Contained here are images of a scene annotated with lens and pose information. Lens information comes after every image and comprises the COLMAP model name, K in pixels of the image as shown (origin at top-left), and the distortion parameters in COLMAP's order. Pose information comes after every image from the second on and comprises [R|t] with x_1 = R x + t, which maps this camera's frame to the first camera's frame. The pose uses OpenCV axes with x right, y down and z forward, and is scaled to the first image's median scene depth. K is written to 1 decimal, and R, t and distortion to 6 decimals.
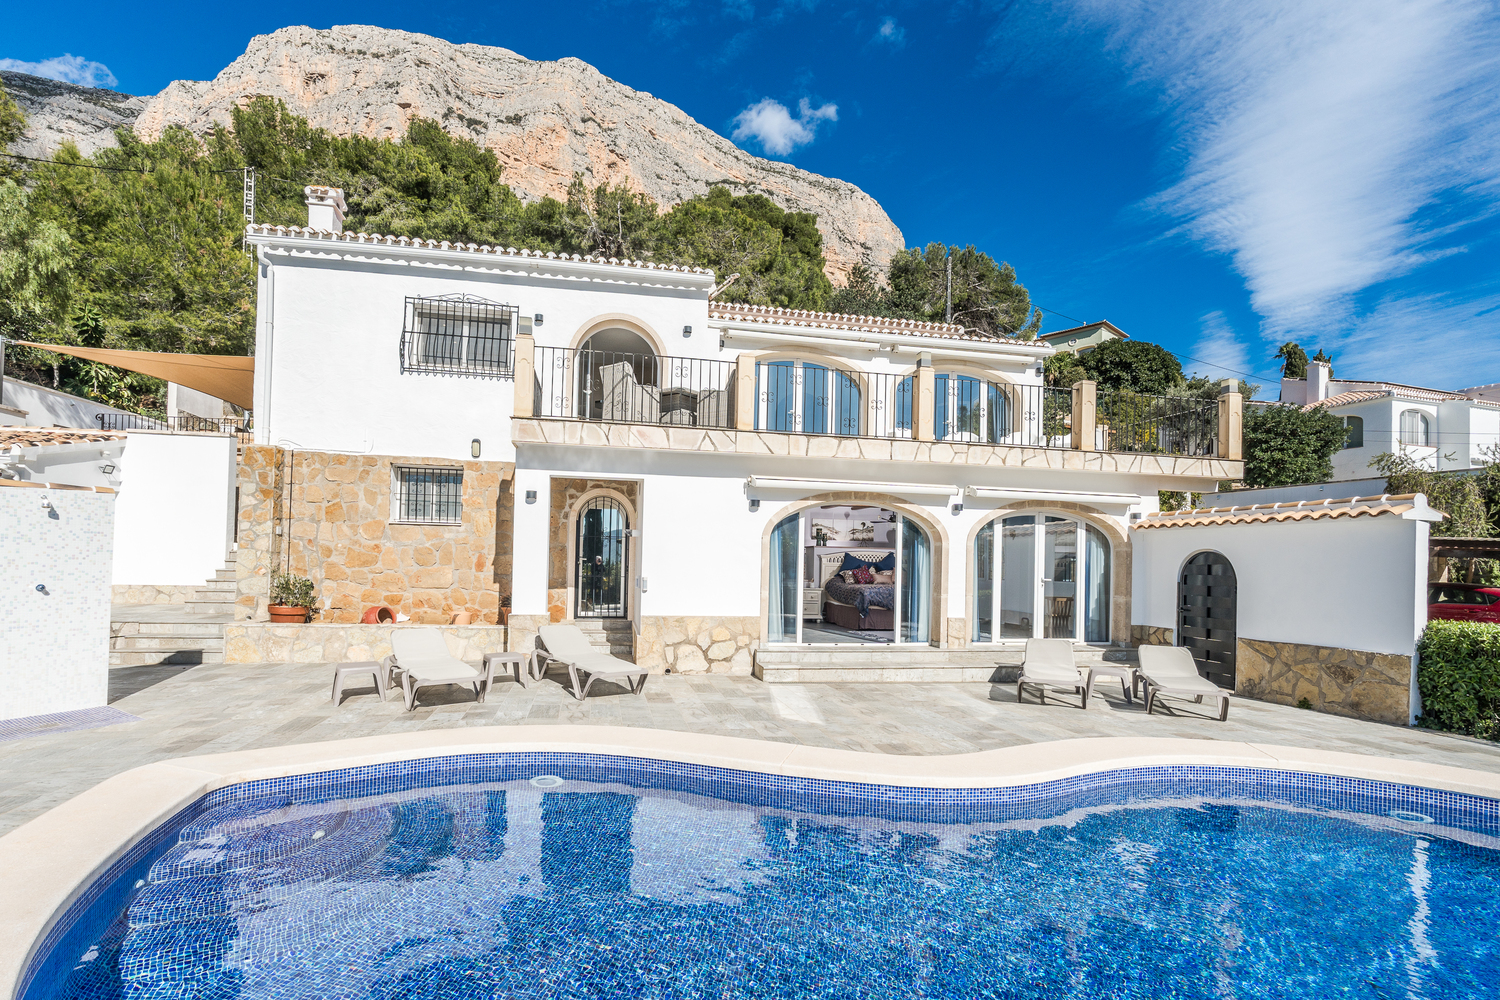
lens RADIAL K [[678.9, 0, 718.6], [0, 678.9, 546.8], [0, 0, 1]] dist [-0.008126, 0.002147]
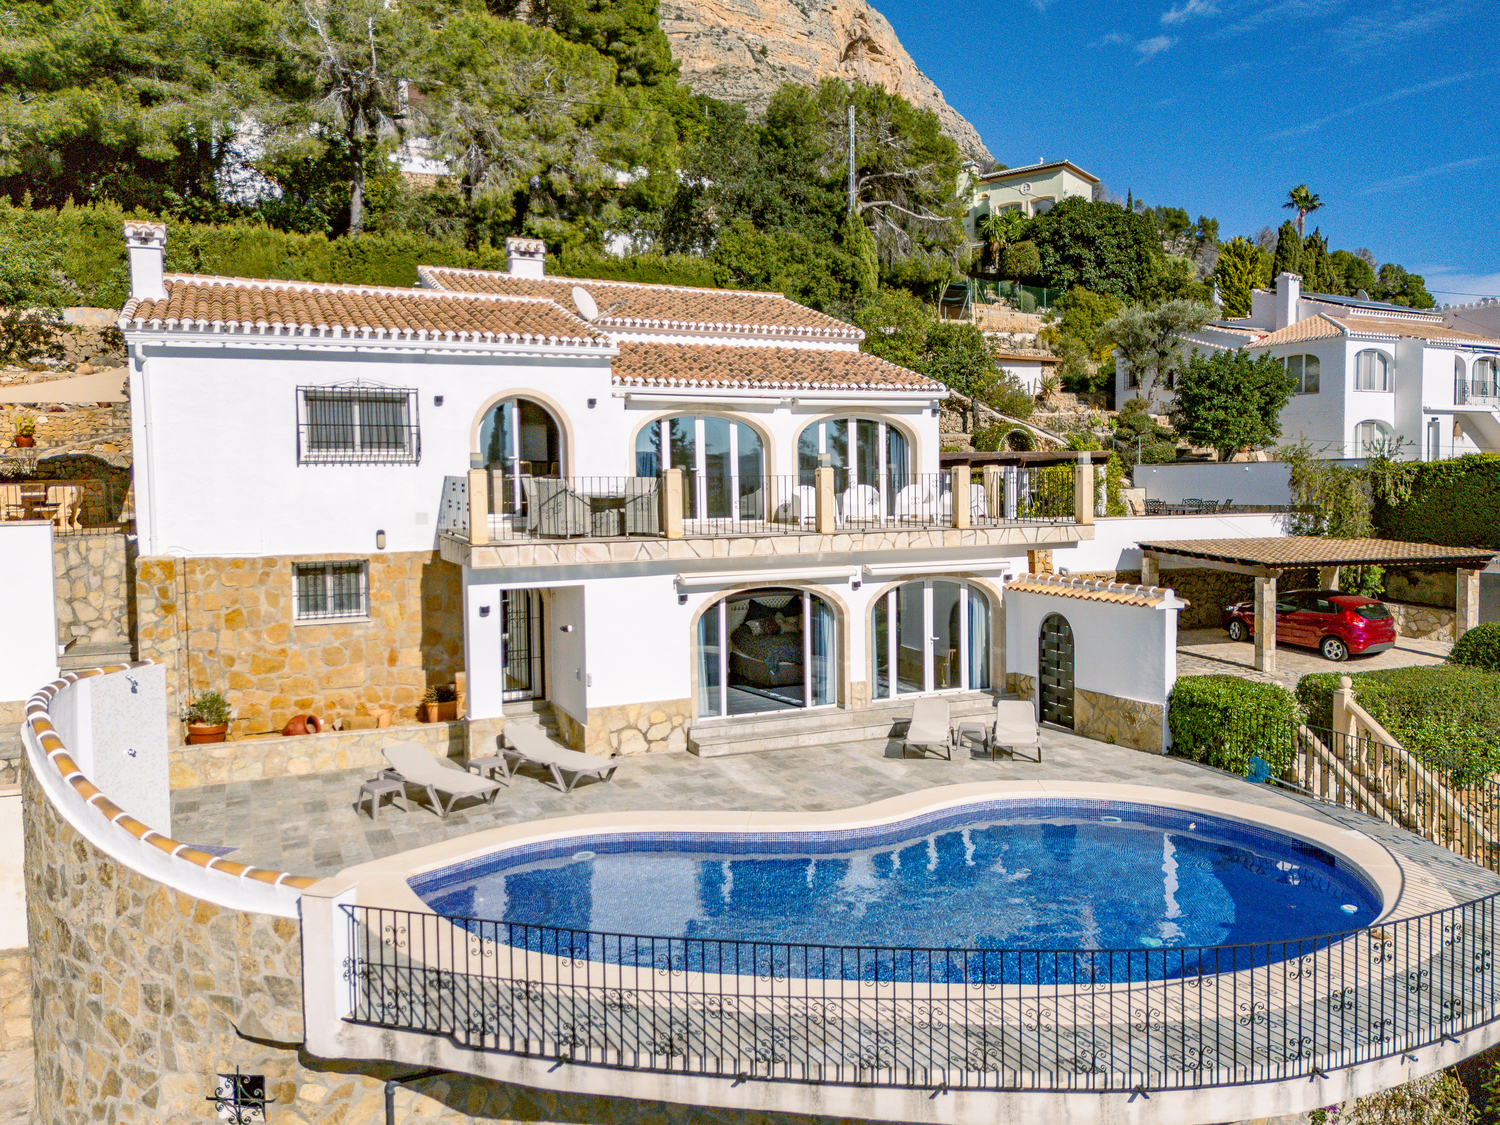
lens RADIAL K [[1150.7, 0, 769.7], [0, 1150.7, 532.2], [0, 0, 1]] dist [0.075730, -0.057050]
pose [[0.969893, -0.046063, 0.239134, -0.226375], [0.030893, 0.997288, 0.066804, -0.260087], [-0.241563, -0.057405, 0.968686, -0.762053]]
